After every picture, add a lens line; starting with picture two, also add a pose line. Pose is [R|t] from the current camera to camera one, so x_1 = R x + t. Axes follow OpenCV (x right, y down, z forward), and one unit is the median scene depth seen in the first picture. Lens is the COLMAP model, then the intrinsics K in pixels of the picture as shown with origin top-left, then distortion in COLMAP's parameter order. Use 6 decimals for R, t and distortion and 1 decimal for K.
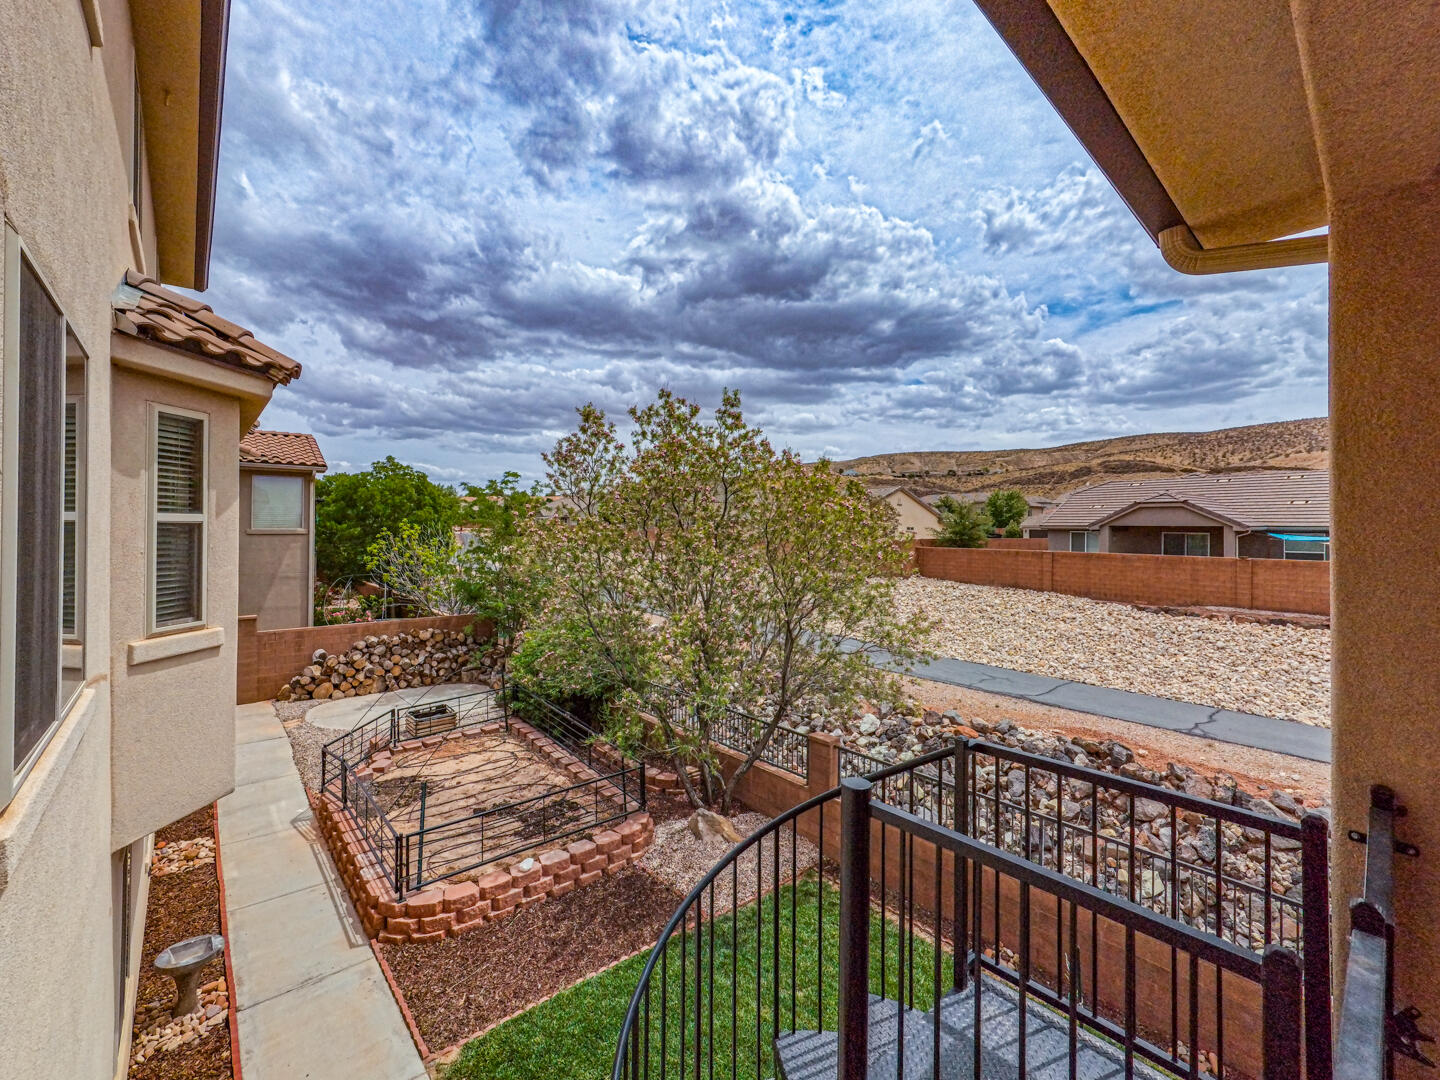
lens RADIAL K [[606.1, 0, 719.2], [0, 606.1, 529.9], [0, 0, 1]] dist [-0.026483, 0.016303]
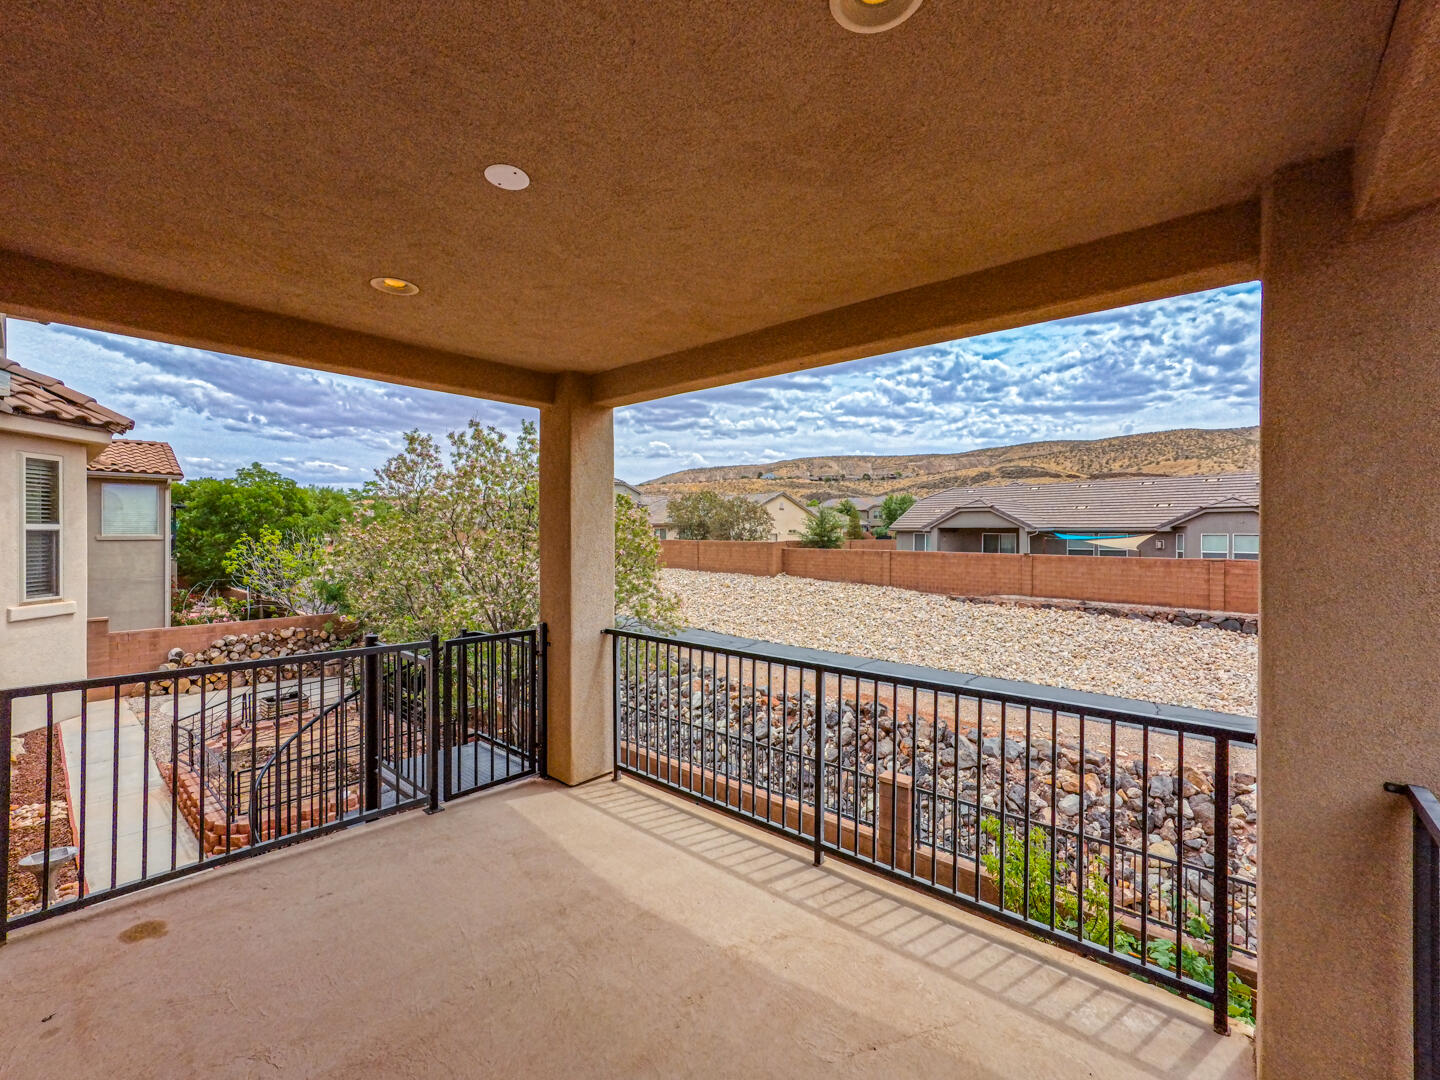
lens RADIAL K [[619.2, 0, 723.6], [0, 619.2, 538.3], [0, 0, 1]] dist [-0.022558, 0.013570]
pose [[0.991843, -0.007109, 0.127264, 0.153231], [0.006123, 0.999948, 0.008140, 0.001659], [-0.127315, -0.007295, 0.991835, -0.190911]]
